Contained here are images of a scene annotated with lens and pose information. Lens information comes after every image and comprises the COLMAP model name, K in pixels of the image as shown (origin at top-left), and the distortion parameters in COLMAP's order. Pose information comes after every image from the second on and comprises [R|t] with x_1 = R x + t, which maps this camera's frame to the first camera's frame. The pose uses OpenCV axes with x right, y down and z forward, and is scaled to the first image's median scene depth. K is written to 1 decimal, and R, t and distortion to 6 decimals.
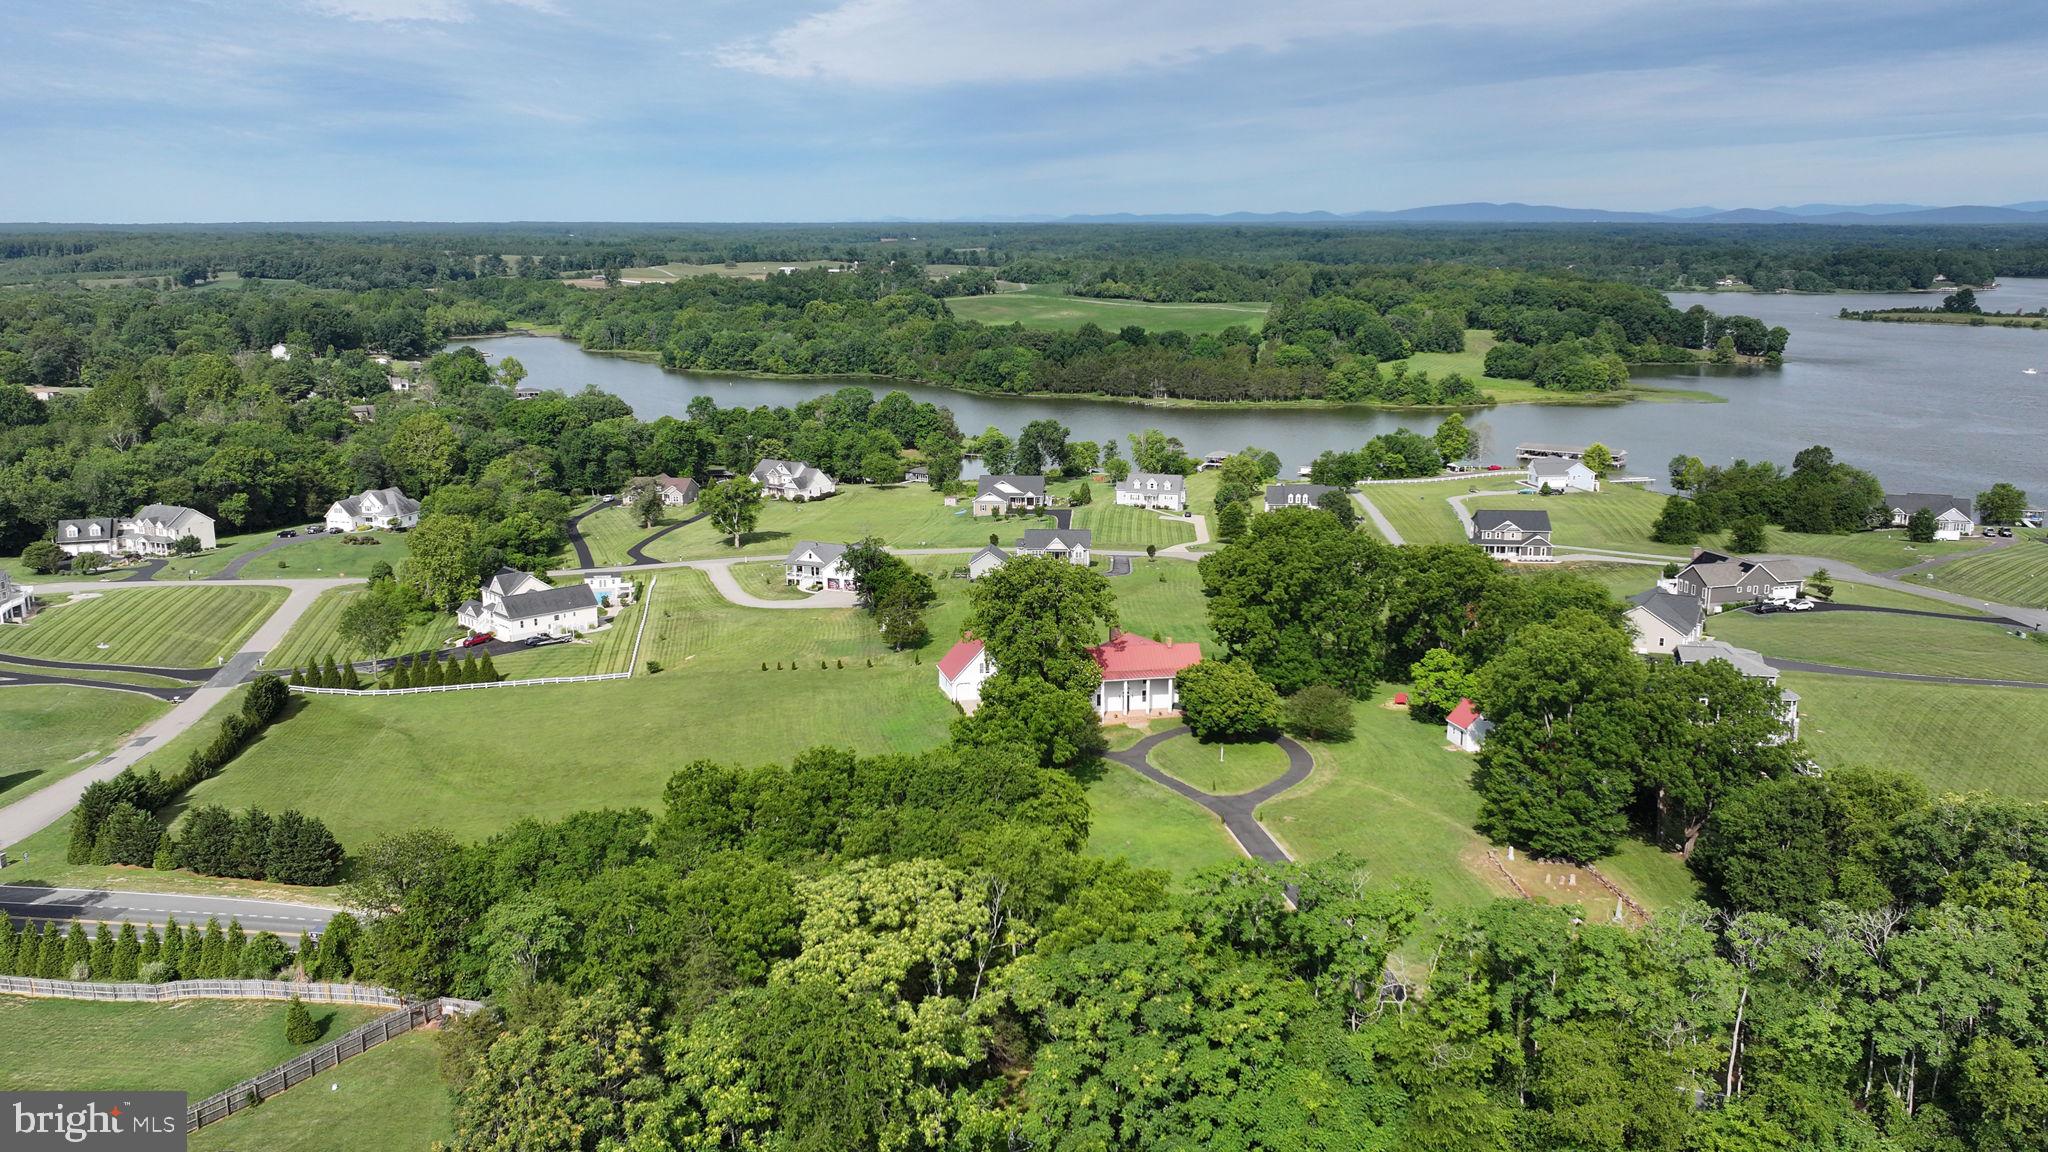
lens RADIAL K [[1674.9, 0, 1024.0], [0, 1674.9, 576.0], [0, 0, 1]] dist [0.016475, -0.022394]
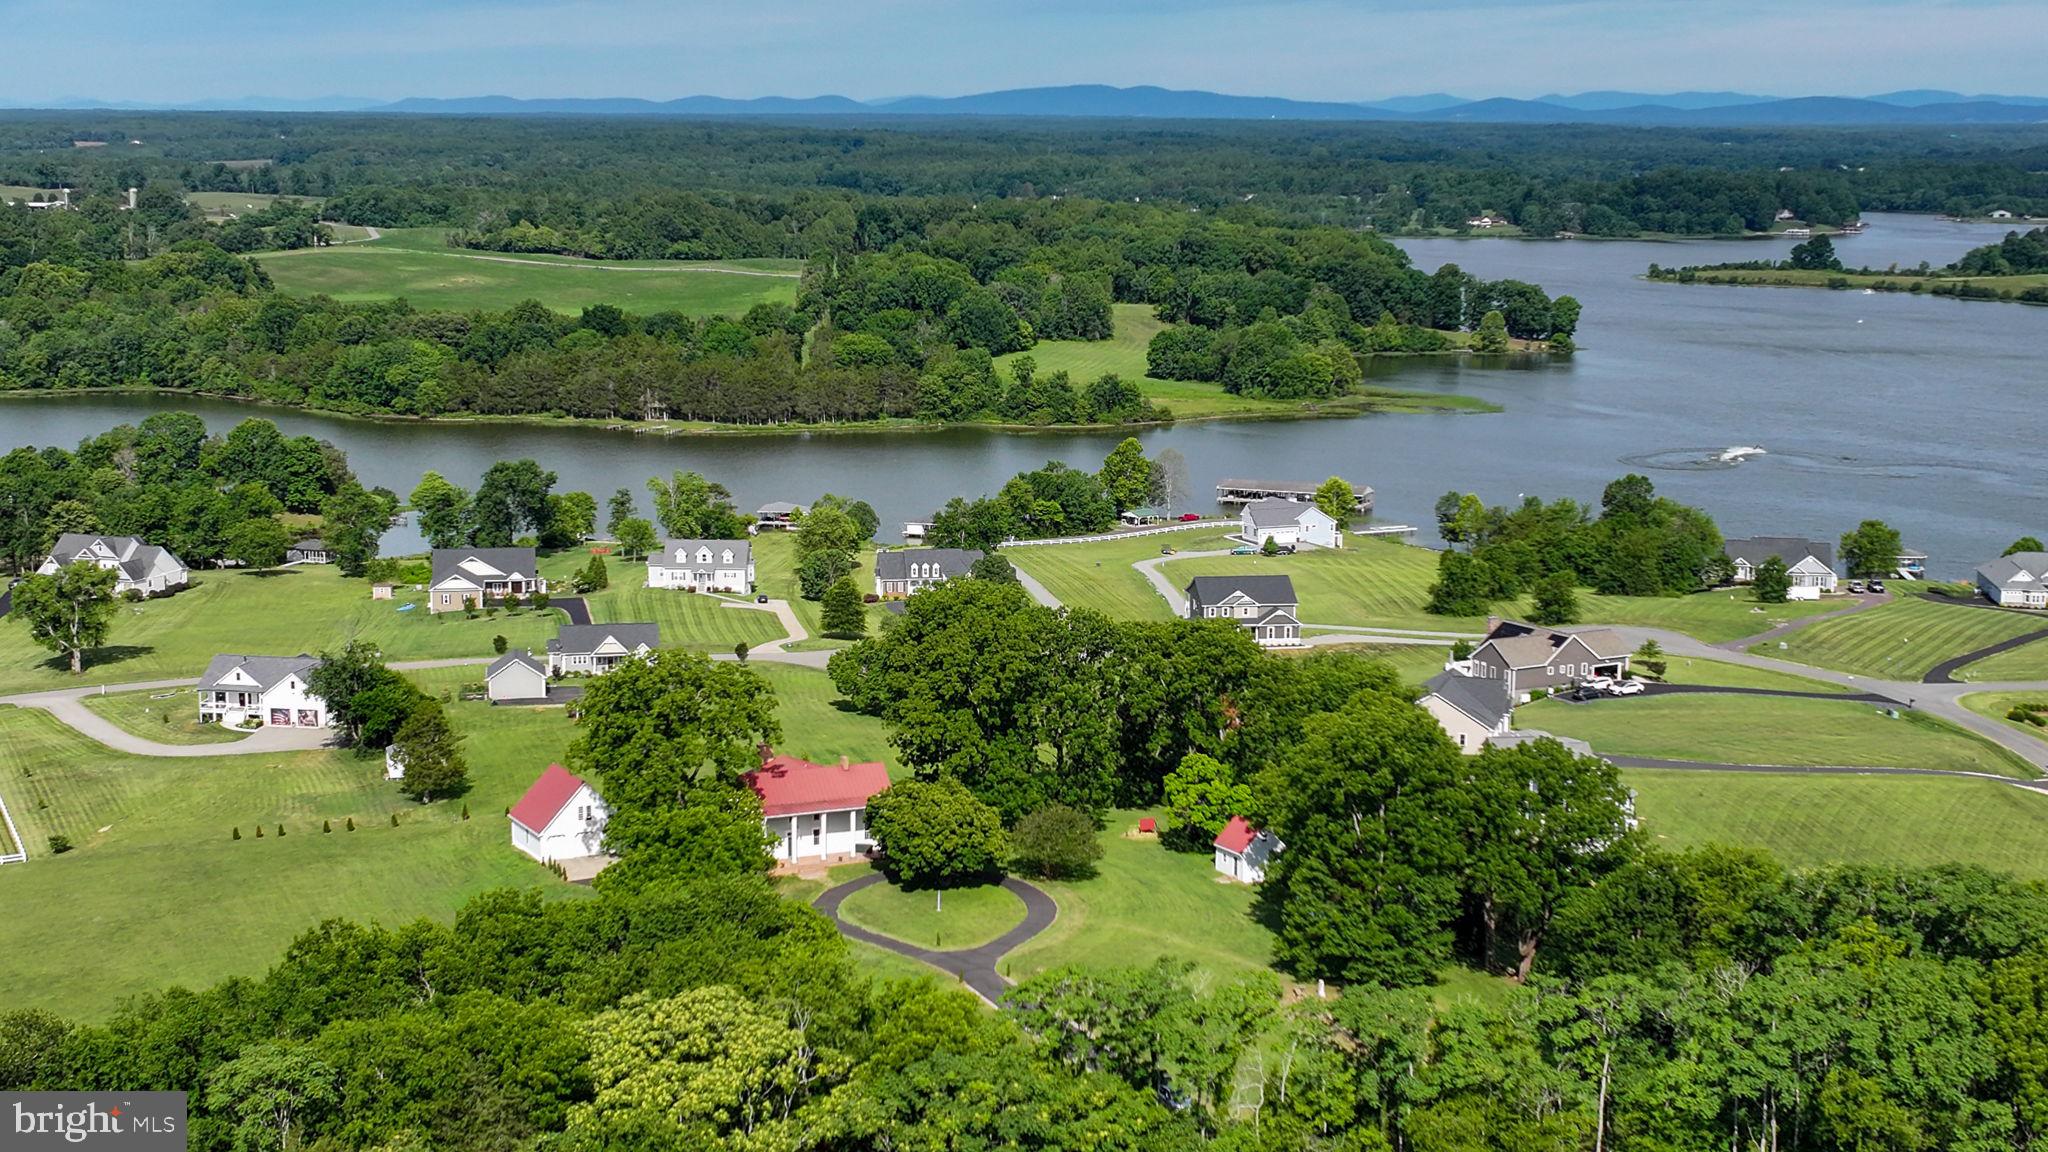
lens RADIAL K [[2886.9, 0, 1024.0], [0, 2886.9, 576.0], [0, 0, 1]] dist [0.021455, -0.039026]
pose [[0.972144, -0.030629, 0.232374, -0.067172], [0.041947, 0.998154, -0.043919, 0.008605], [-0.230600, 0.052443, 0.971634, -0.133799]]
